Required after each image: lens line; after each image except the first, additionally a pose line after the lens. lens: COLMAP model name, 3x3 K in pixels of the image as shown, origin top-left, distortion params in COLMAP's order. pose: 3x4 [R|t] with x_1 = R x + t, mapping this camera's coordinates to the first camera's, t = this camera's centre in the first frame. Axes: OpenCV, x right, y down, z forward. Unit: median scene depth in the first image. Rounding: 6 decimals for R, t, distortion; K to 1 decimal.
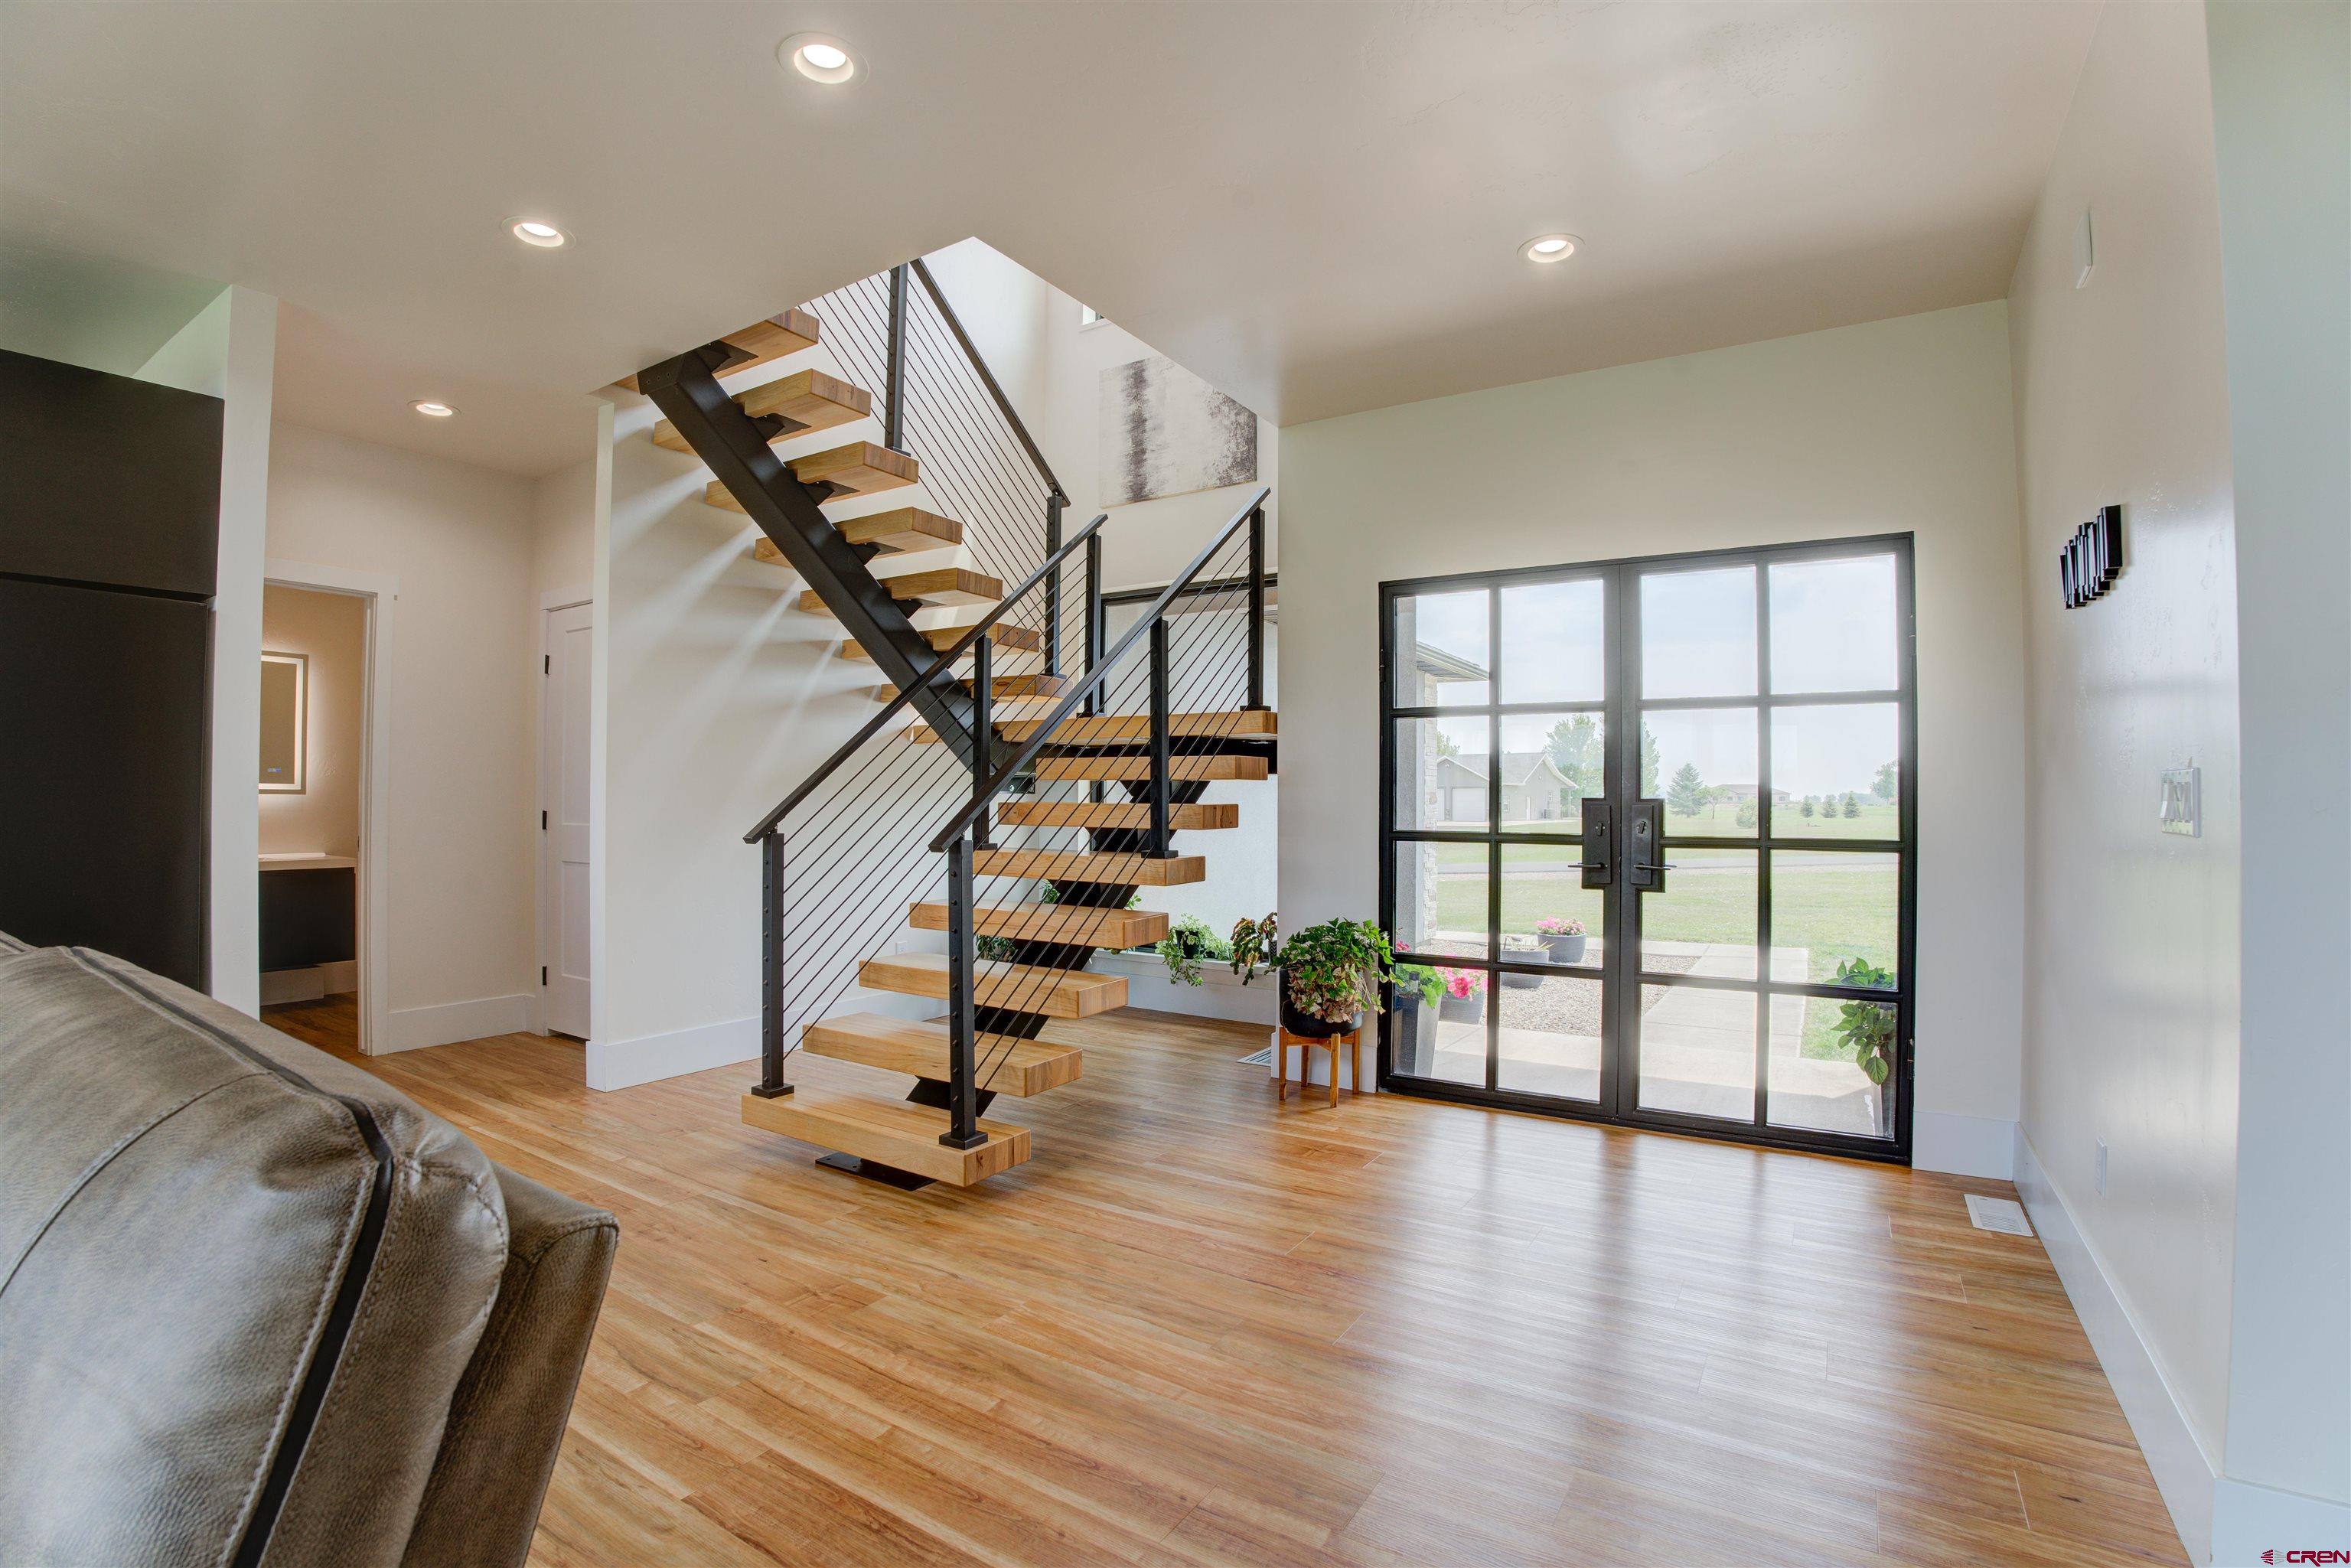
lens RADIAL K [[1077.3, 0, 1175.5], [0, 1077.3, 784.0], [0, 0, 1]] dist [-0.102975, 0.030665]
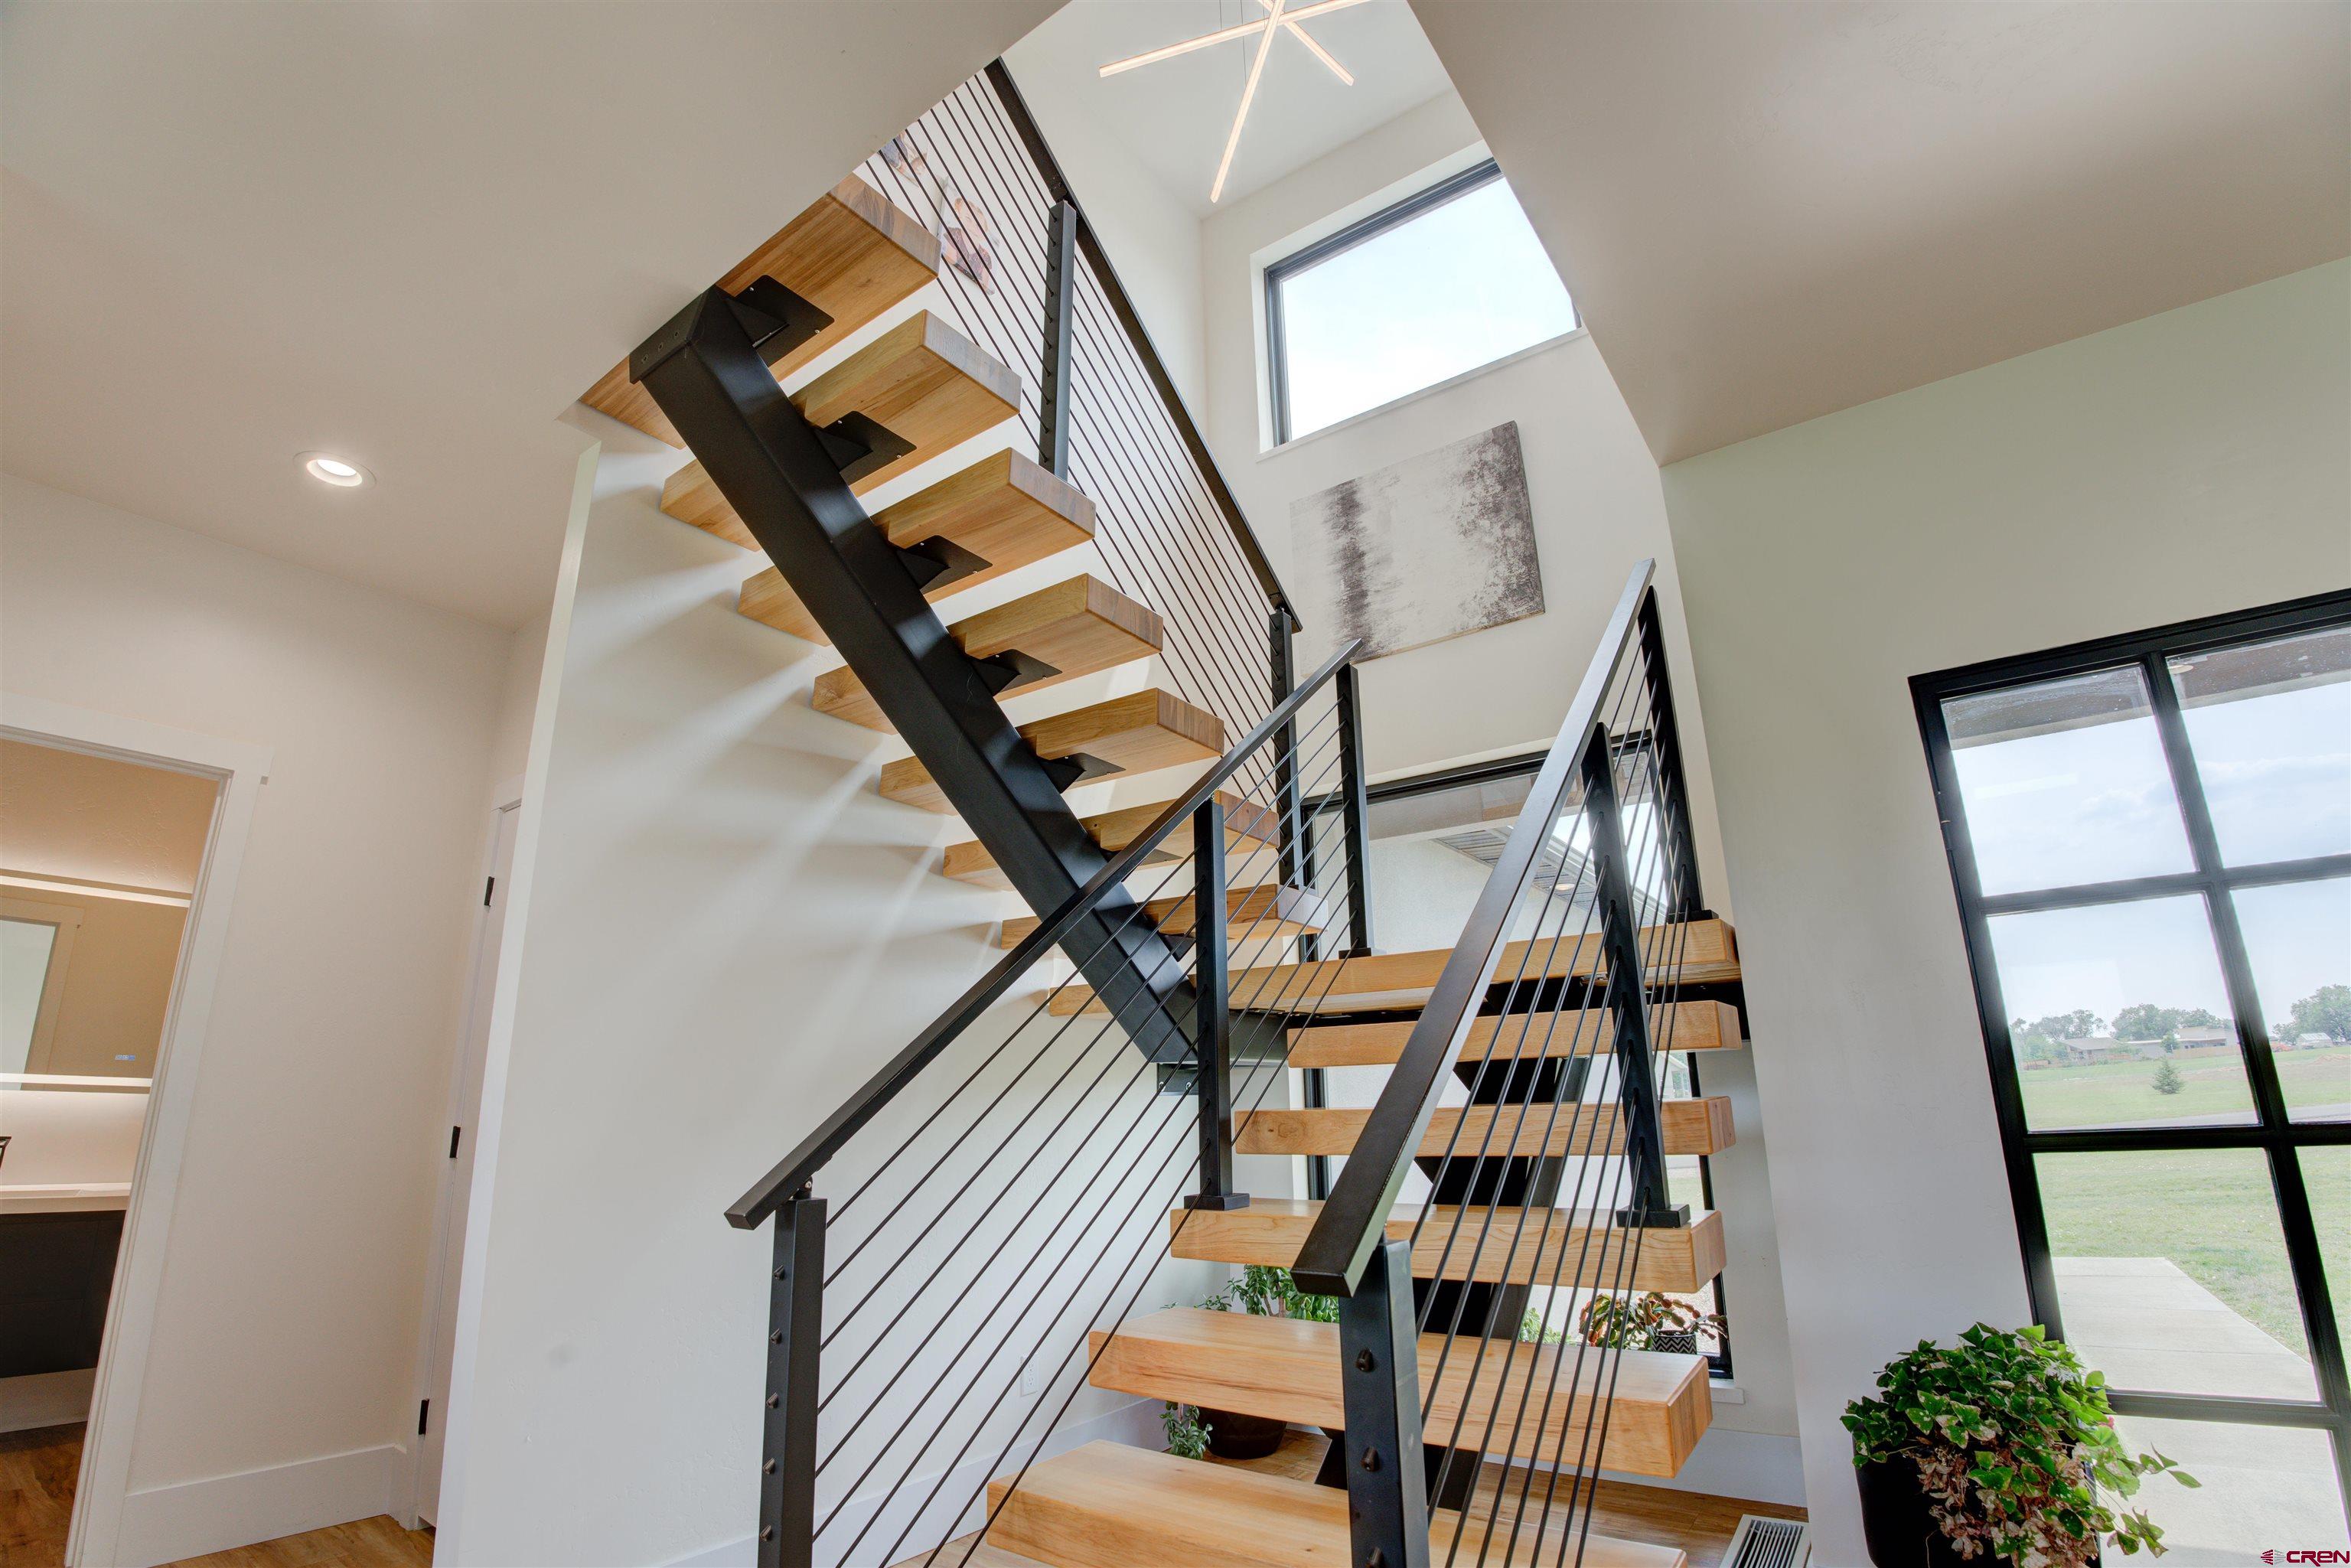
lens RADIAL K [[1077.3, 0, 1175.5], [0, 1077.3, 784.0], [0, 0, 1]] dist [-0.102975, 0.030665]
pose [[0.997577, -0.037481, -0.058604, -0.148476], [0.020375, 0.962920, -0.269017, 0.002057], [0.066514, 0.267172, 0.961351, 0.418906]]
